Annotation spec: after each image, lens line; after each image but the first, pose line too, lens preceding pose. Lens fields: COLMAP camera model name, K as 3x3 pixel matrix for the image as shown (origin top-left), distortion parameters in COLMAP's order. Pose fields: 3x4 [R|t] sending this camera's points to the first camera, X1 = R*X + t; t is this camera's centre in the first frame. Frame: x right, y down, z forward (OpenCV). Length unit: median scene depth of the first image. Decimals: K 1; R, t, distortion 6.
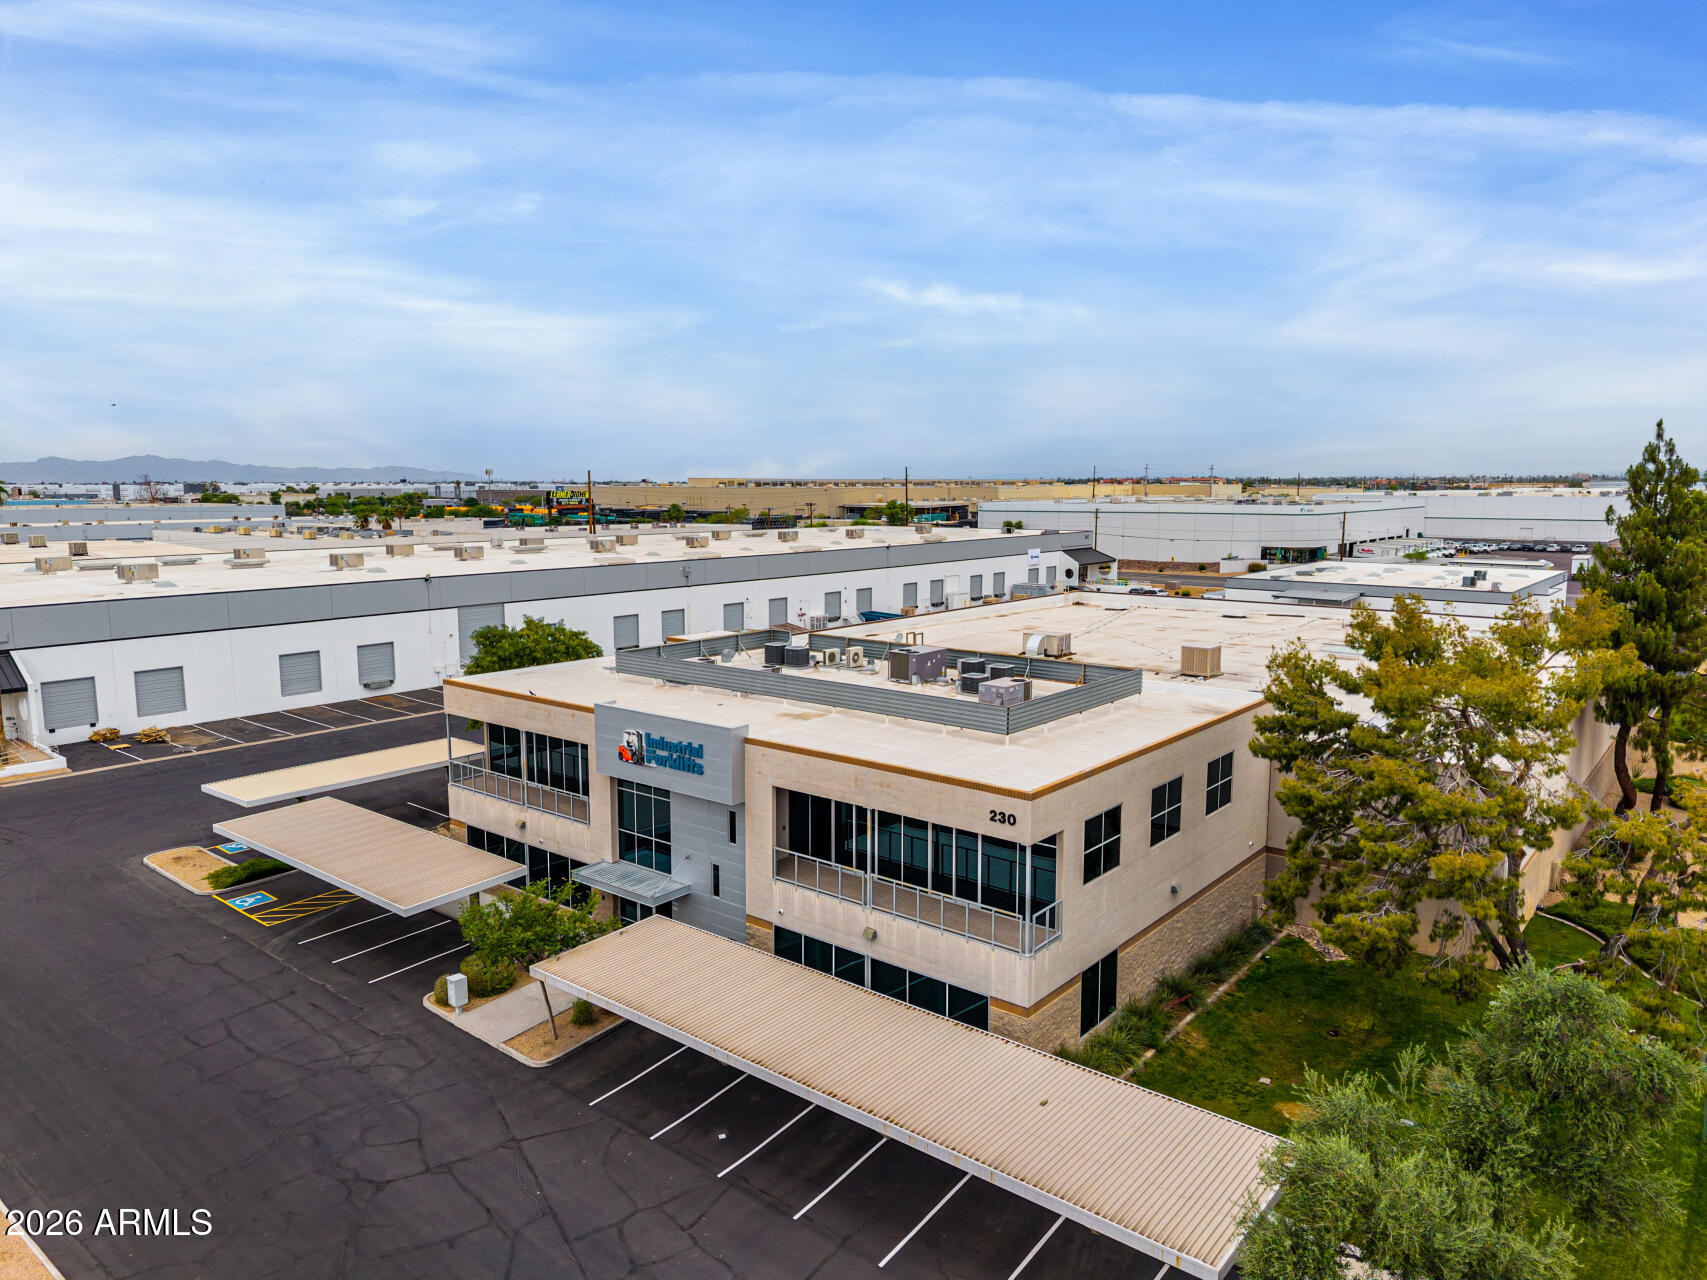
lens RADIAL K [[1138.8, 0, 852.4], [0, 1138.8, 635.2], [0, 0, 1]] dist [0.044011, -0.048326]
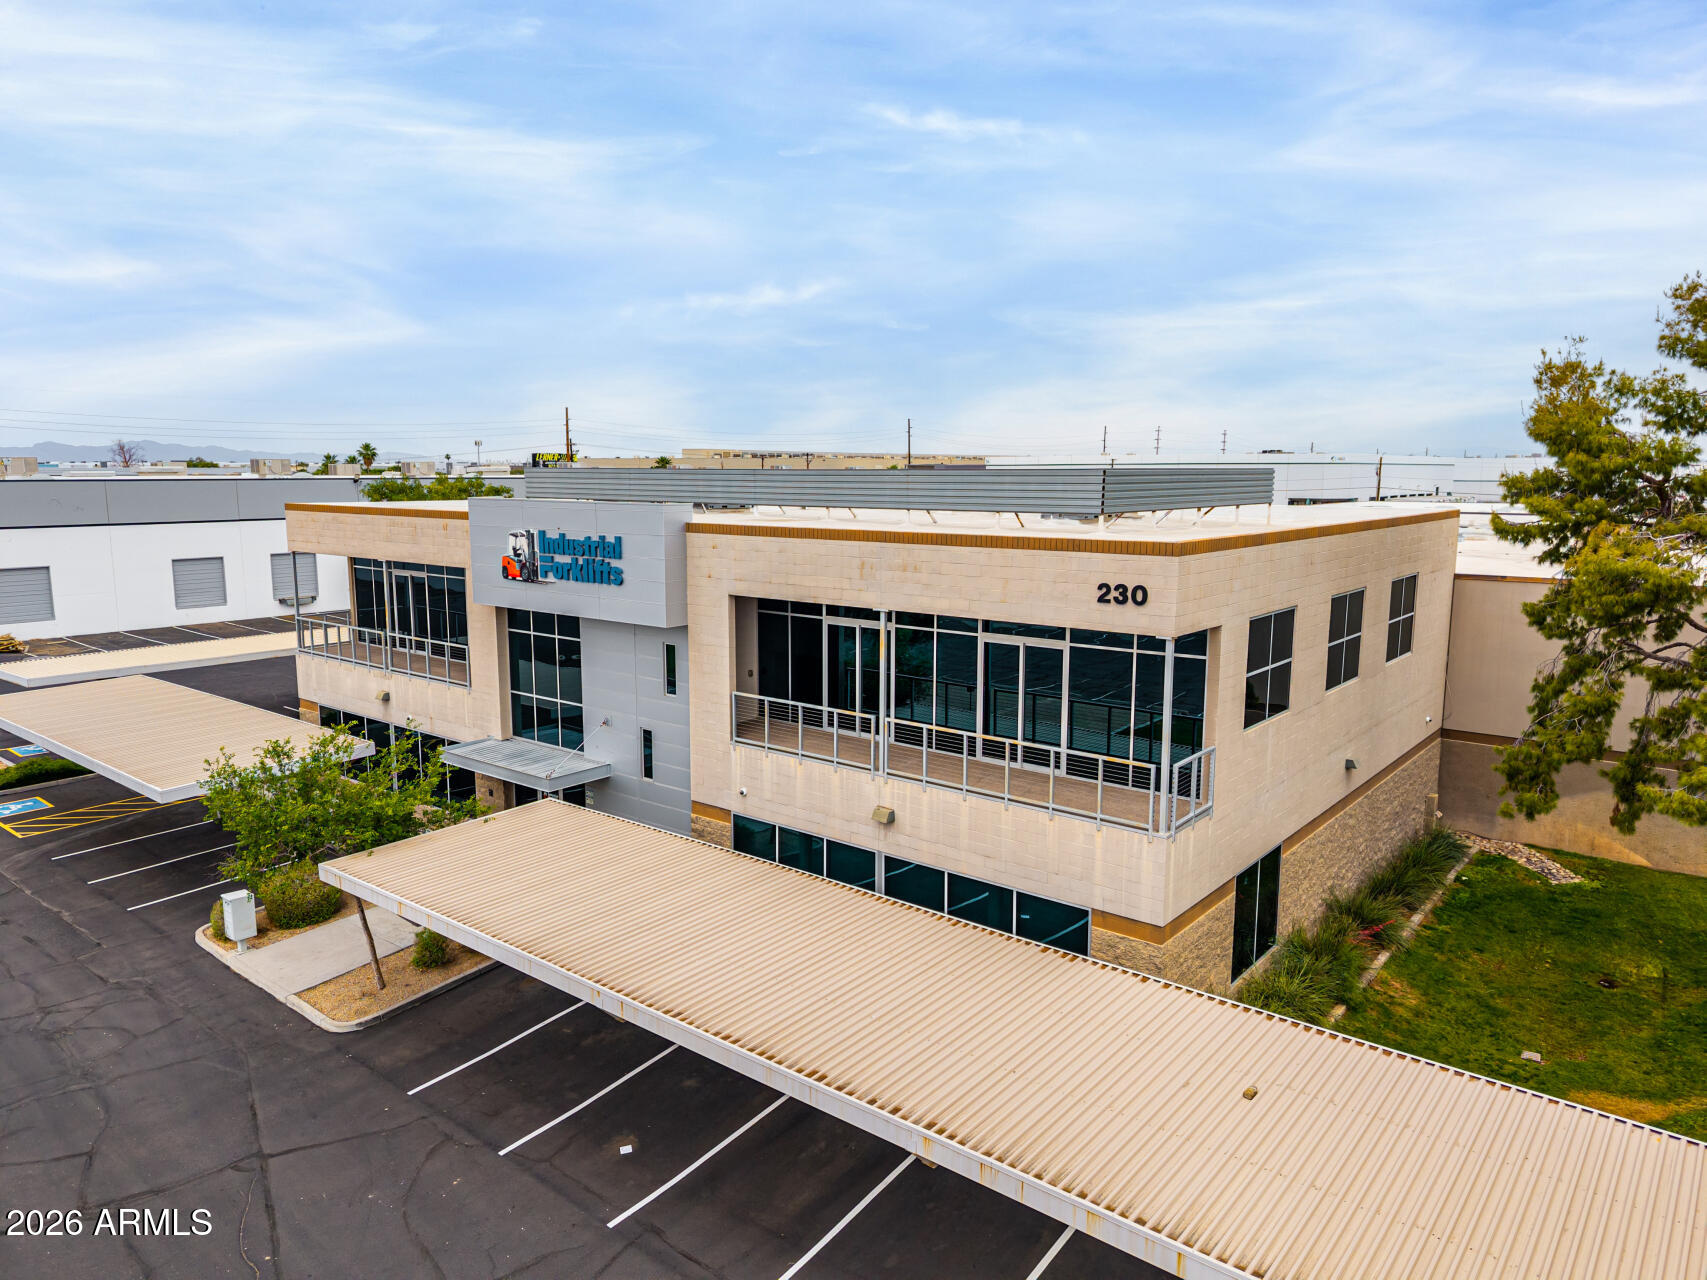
lens RADIAL K [[1135.9, 0, 853.5], [0, 1135.9, 640.0], [0, 0, 1]] dist [0.053842, -0.050823]
pose [[0.999992, 0.002903, 0.002753, -0.002772], [-0.002947, 0.999867, 0.016012, 0.148776], [-0.002706, -0.016020, 0.999868, 0.369431]]
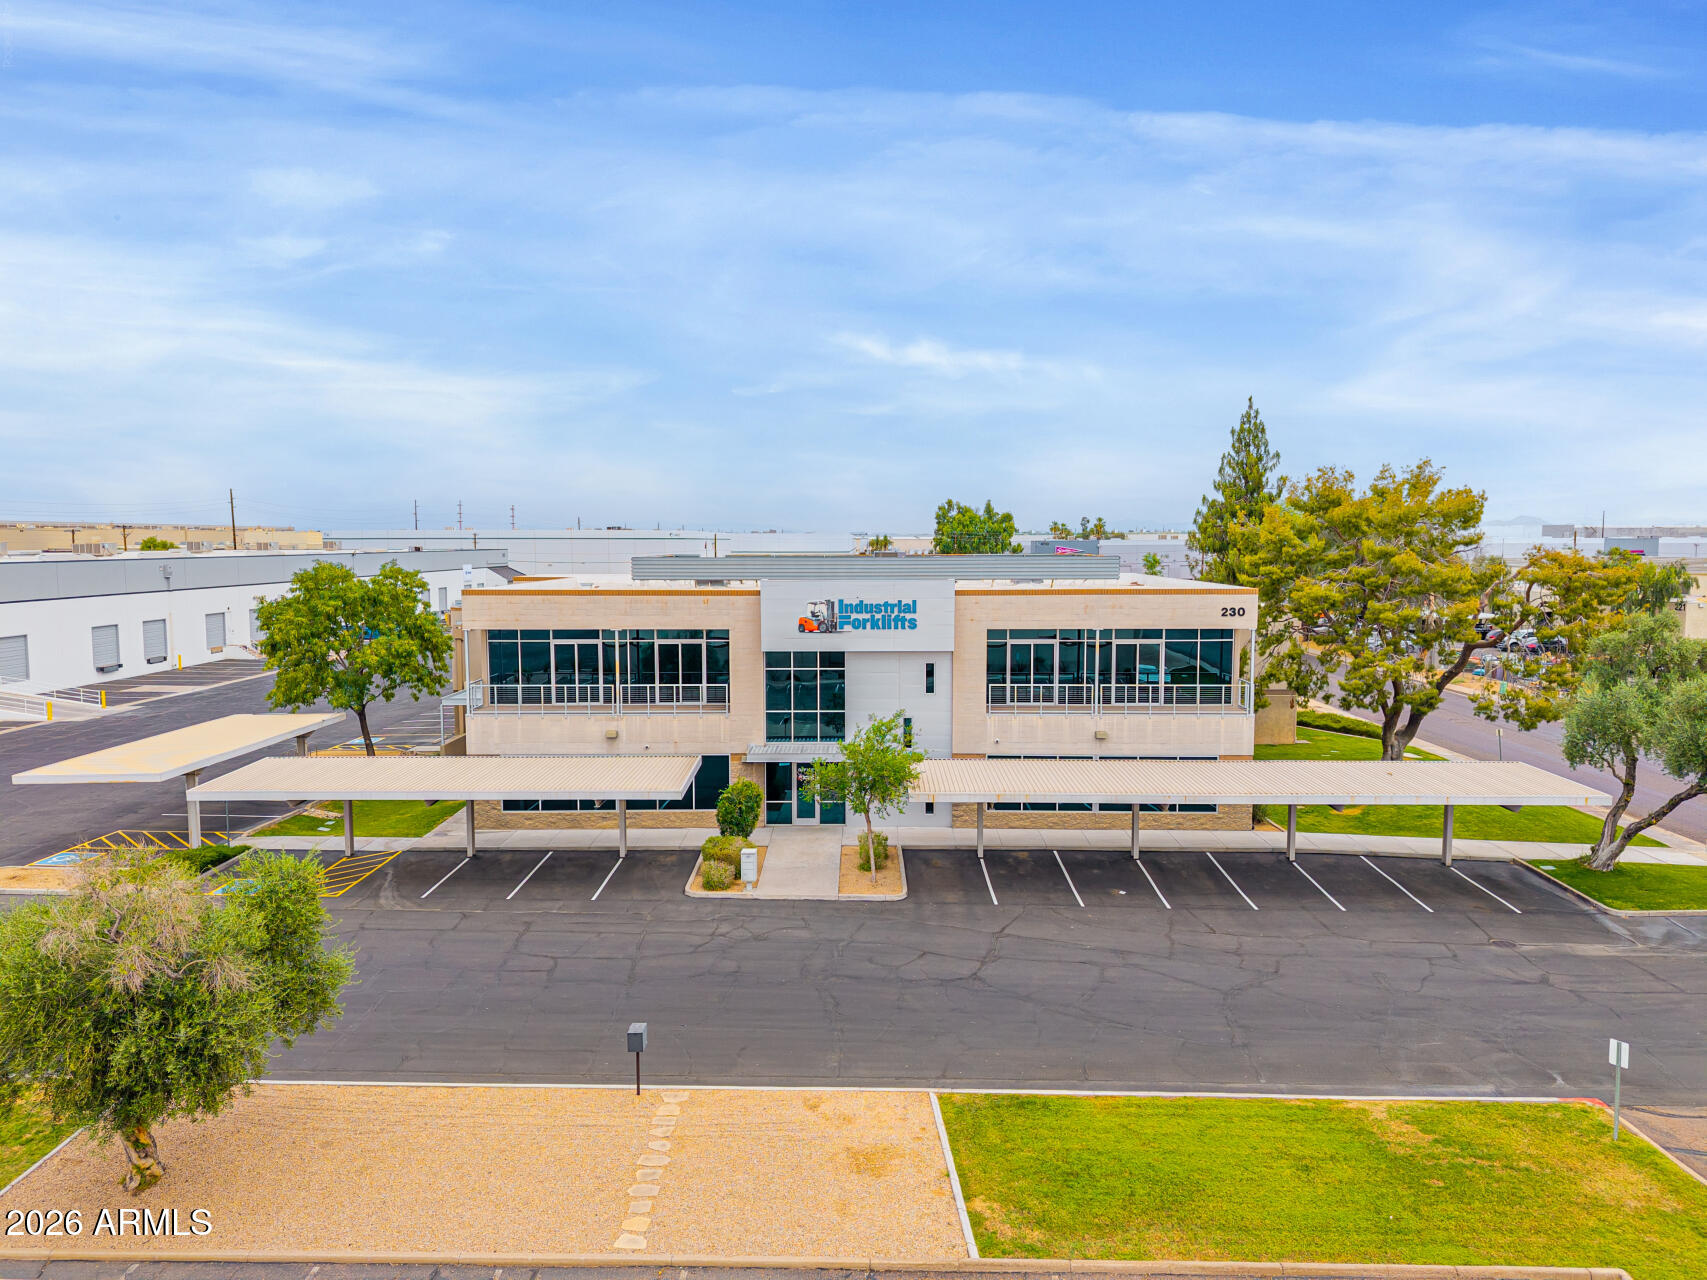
lens RADIAL K [[1132.1, 0, 856.8], [0, 1132.1, 633.6], [0, 0, 1]] dist [0.087377, -0.123538]
pose [[0.785262, -0.051782, 0.616995, -0.868997], [0.083296, 0.996273, -0.022400, 0.152257], [-0.613536, 0.068983, 0.786648, 0.202032]]
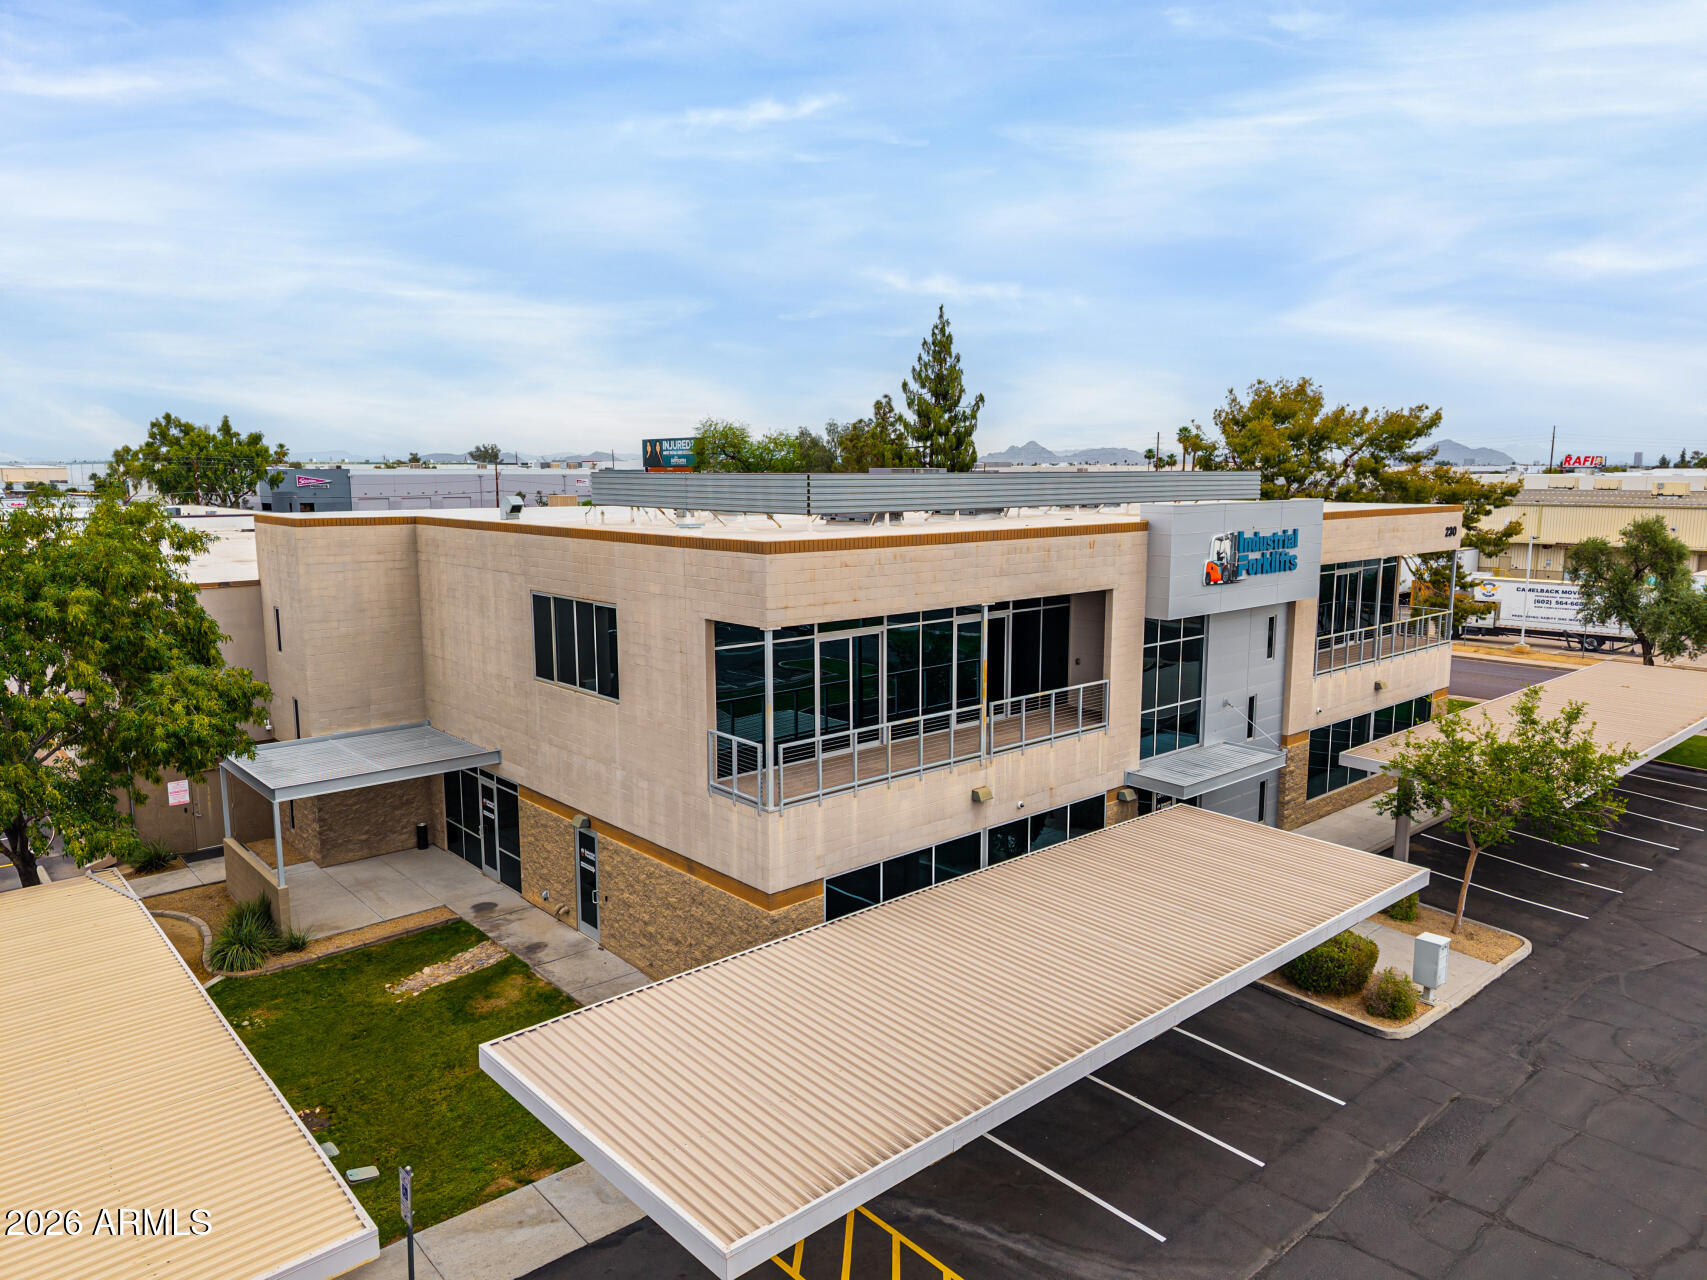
lens RADIAL K [[1138.8, 0, 852.4], [0, 1138.8, 635.2], [0, 0, 1]] dist [0.044011, -0.048326]
pose [[0.160687, -0.139626, 0.977080, -0.974452], [0.131050, 0.984197, 0.119091, 0.036892], [-0.978267, 0.108910, 0.176445, 1.205806]]
